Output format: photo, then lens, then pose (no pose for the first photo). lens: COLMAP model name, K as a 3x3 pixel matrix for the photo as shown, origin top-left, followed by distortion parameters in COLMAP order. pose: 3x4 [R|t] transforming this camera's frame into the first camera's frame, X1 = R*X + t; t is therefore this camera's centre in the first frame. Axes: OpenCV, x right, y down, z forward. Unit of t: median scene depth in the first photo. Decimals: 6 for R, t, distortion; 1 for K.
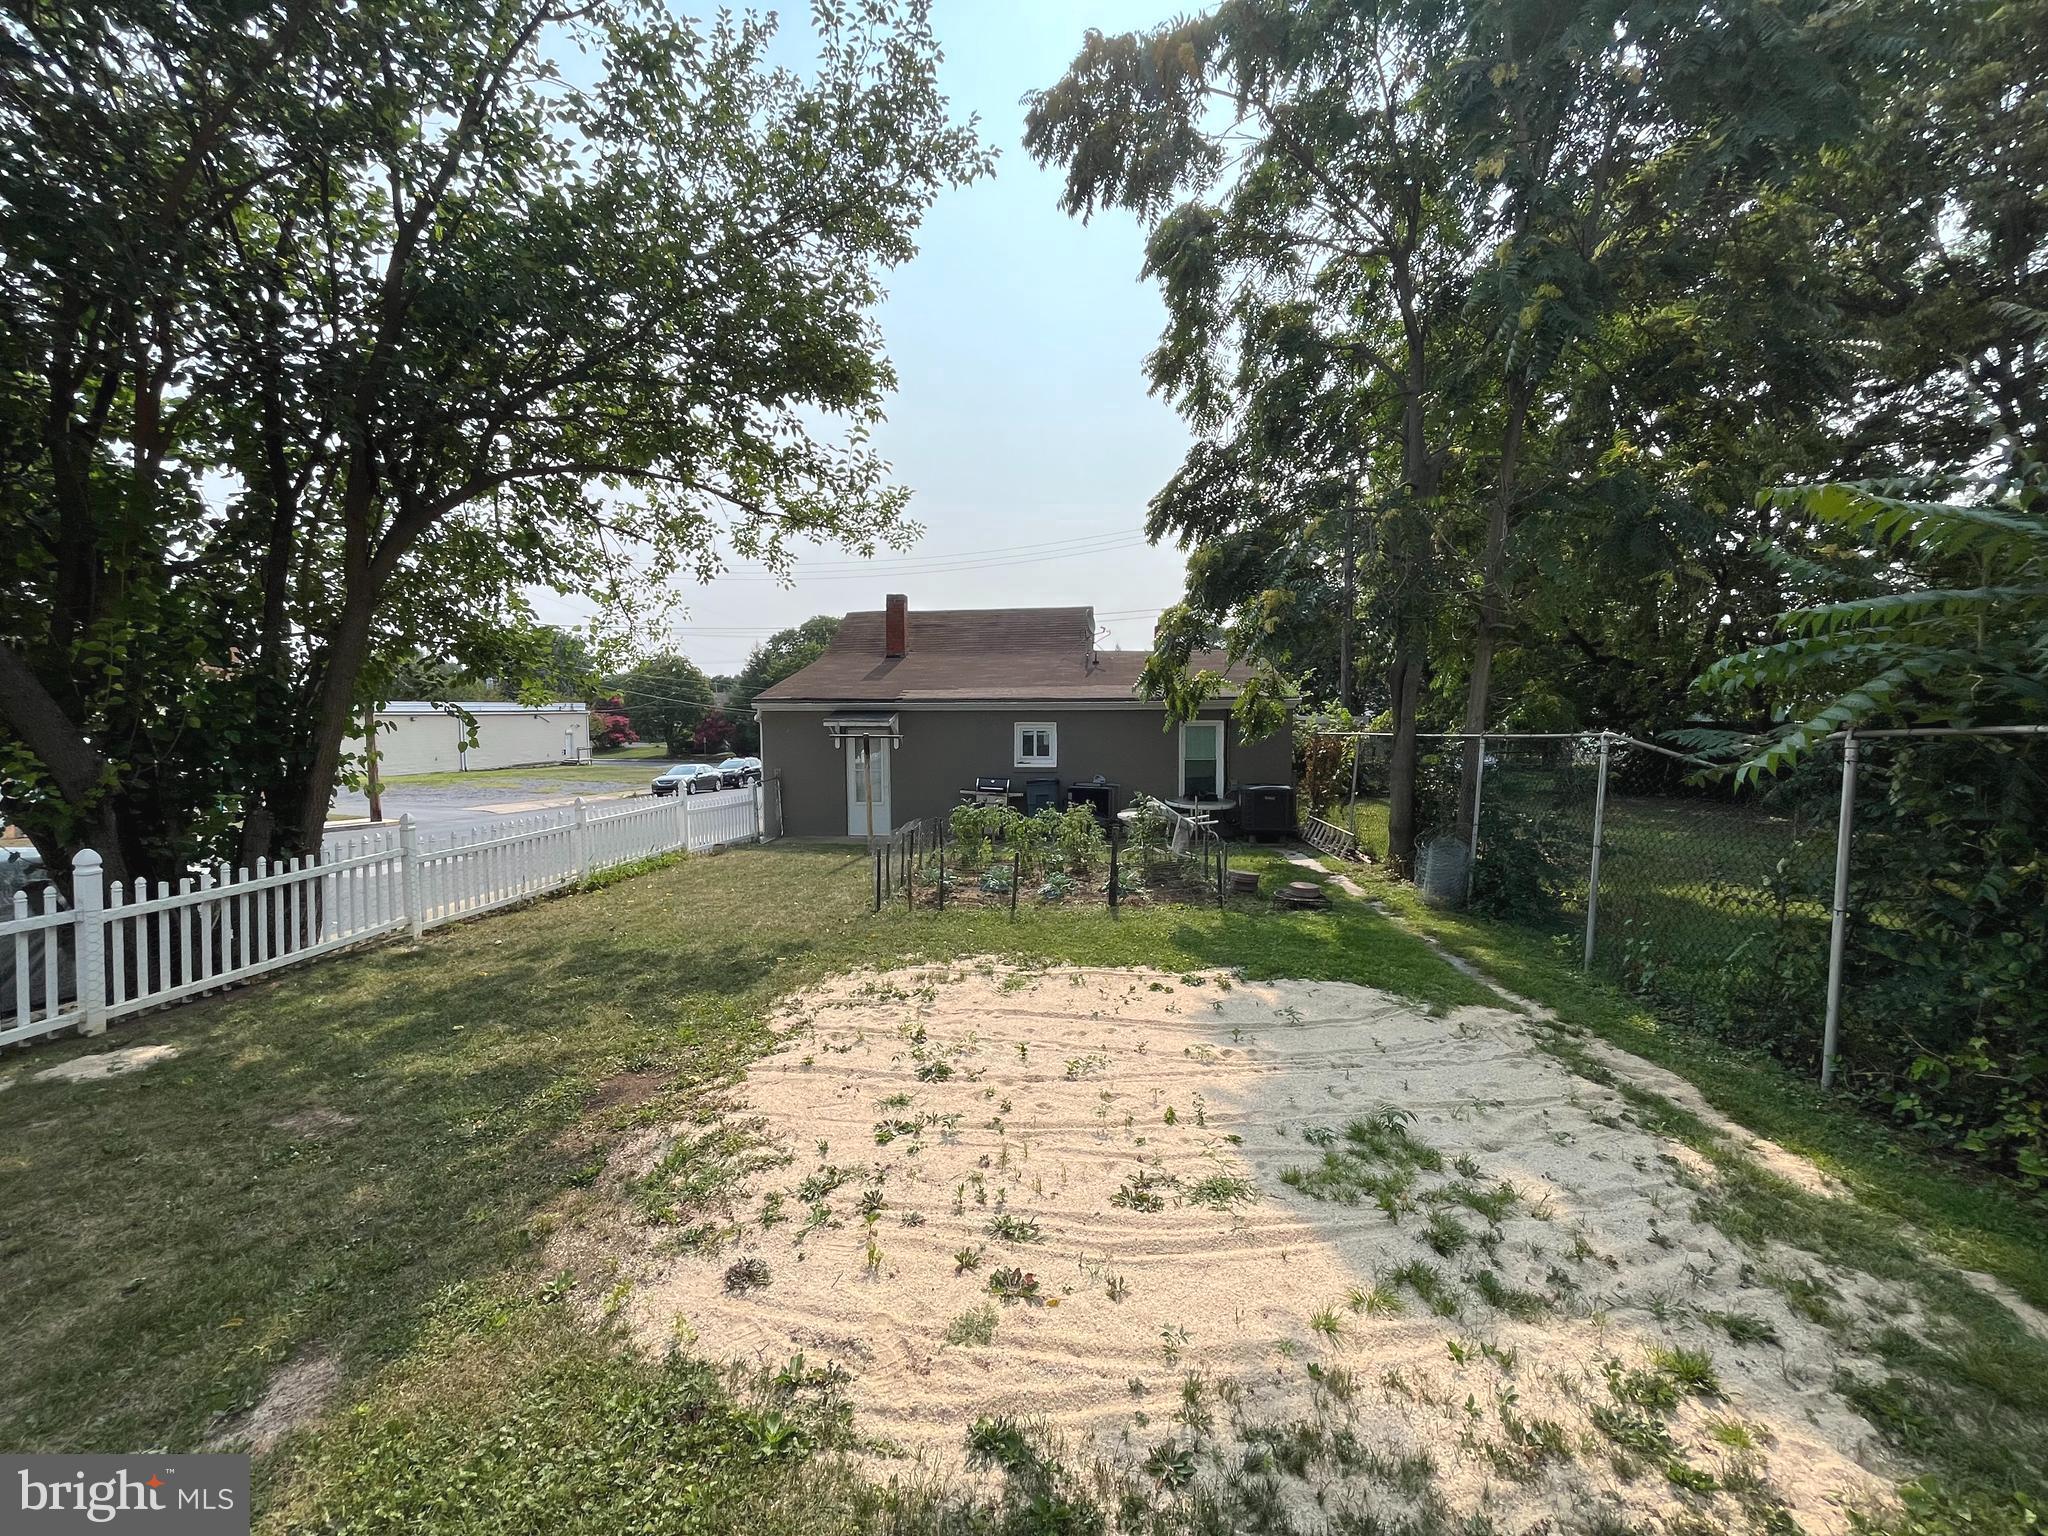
lens RADIAL K [[822.9, 0, 1022.4], [0, 822.9, 772.7], [0, 0, 1]] dist [0.002944, -0.000409]
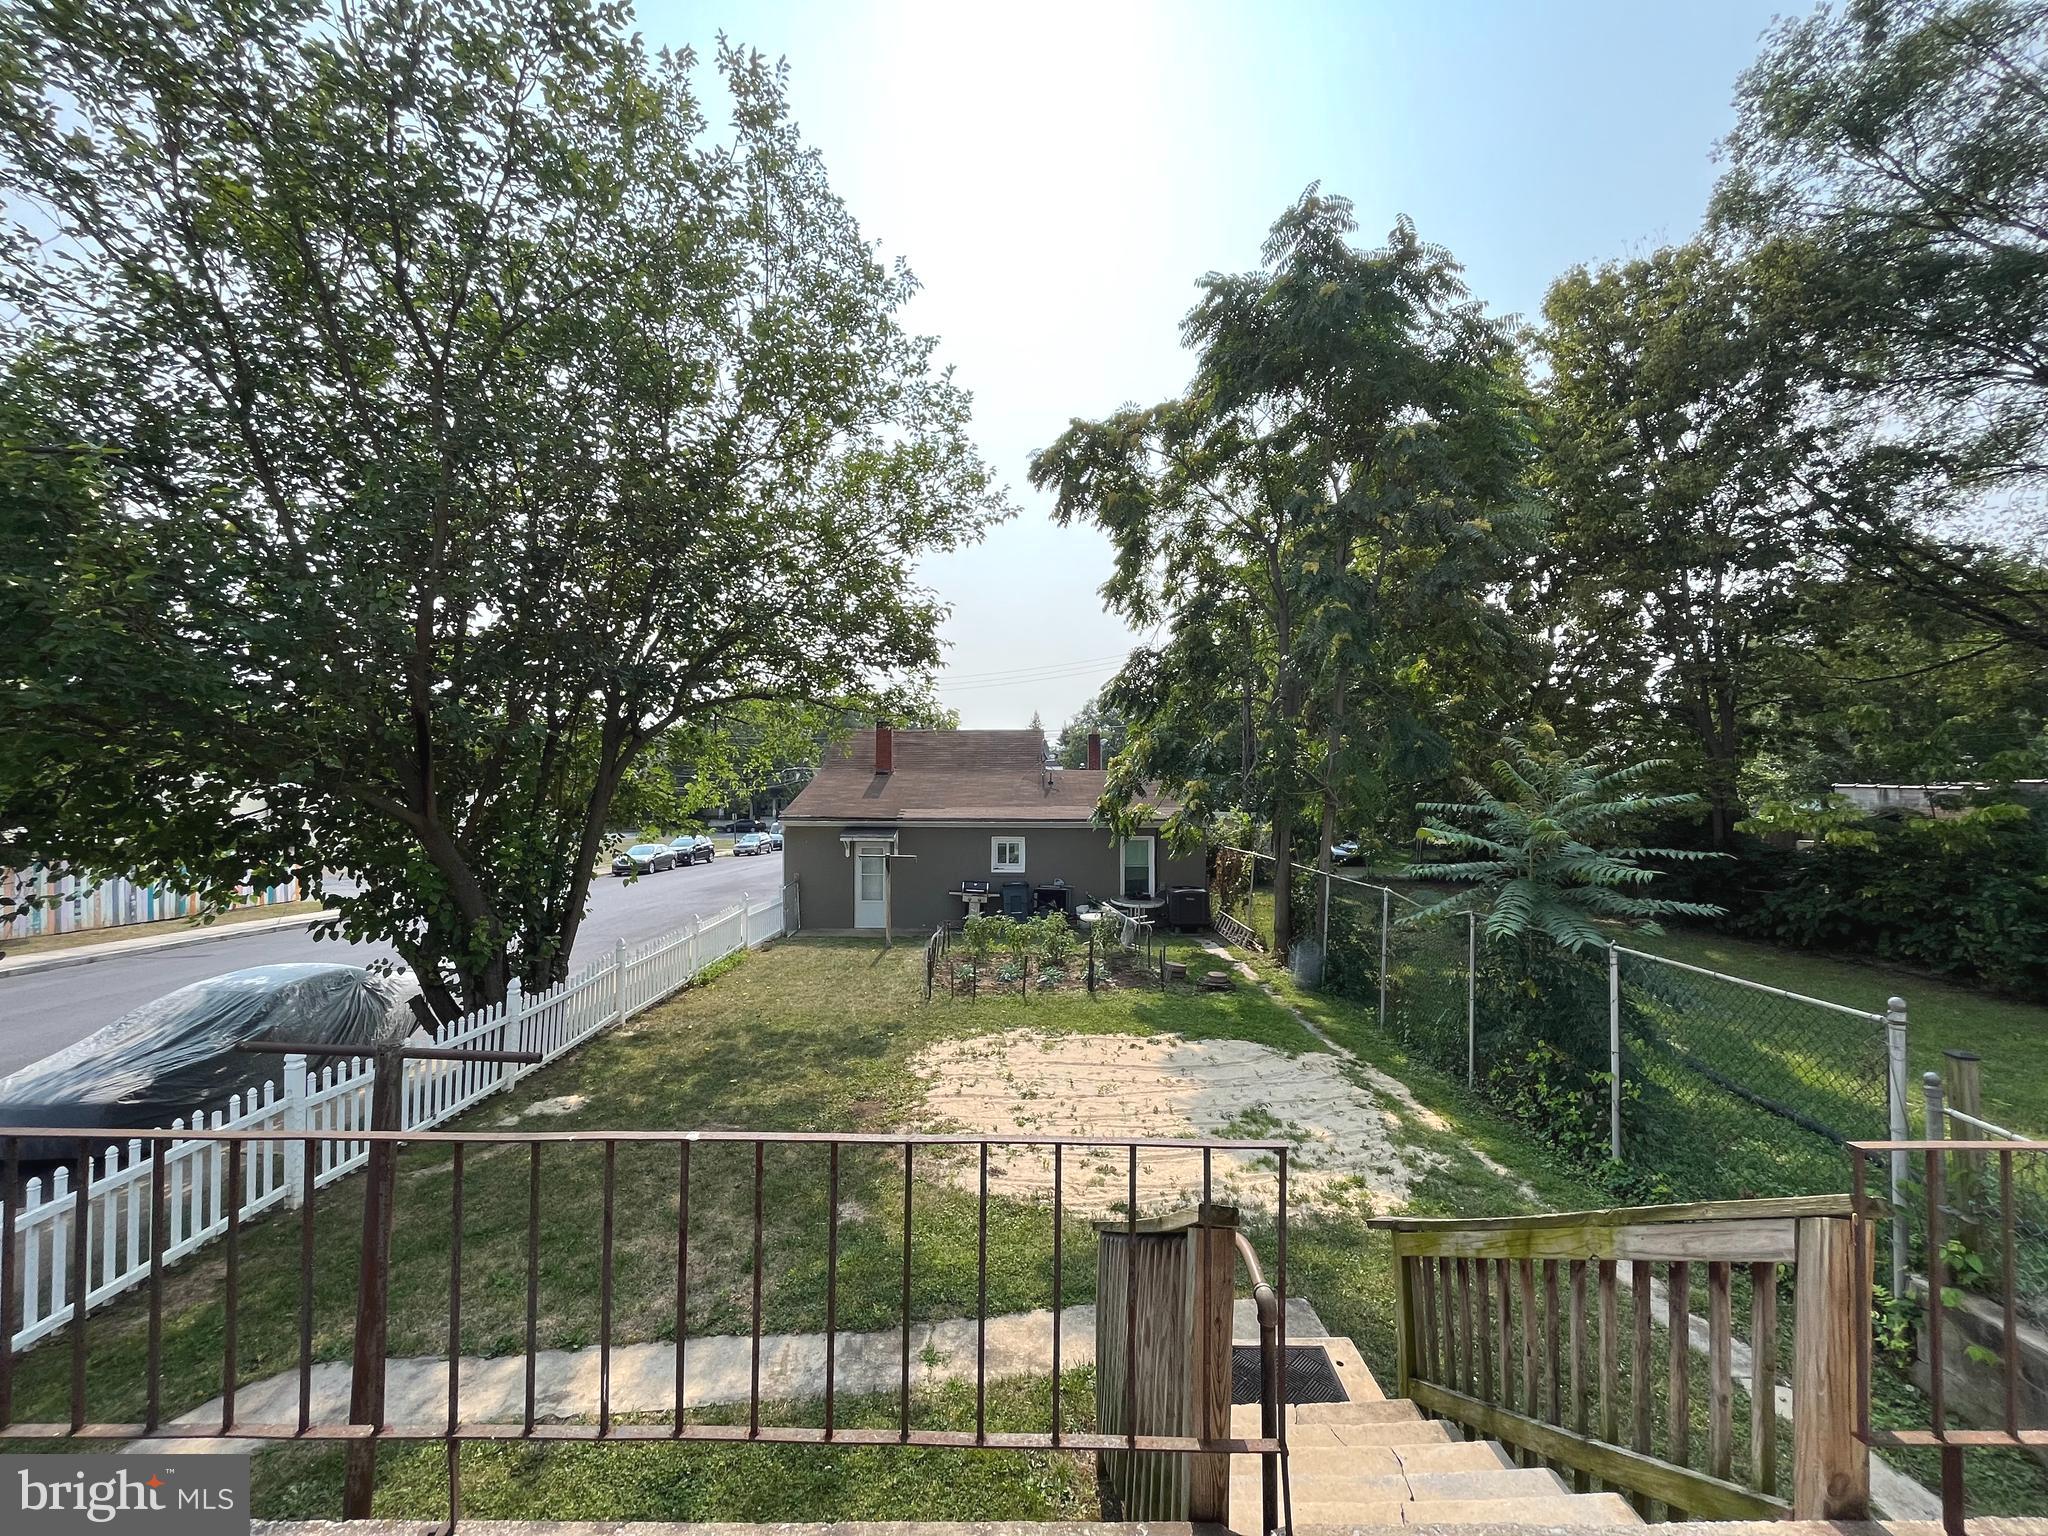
lens RADIAL K [[822.9, 0, 1025.4], [0, 822.9, 769.8], [0, 0, 1]] dist [0.002944, -0.000409]
pose [[0.994379, 0.009467, 0.105452, -0.229524], [-0.001400, 0.997083, -0.076311, -0.166308], [-0.105867, 0.075735, 0.991492, -0.658186]]
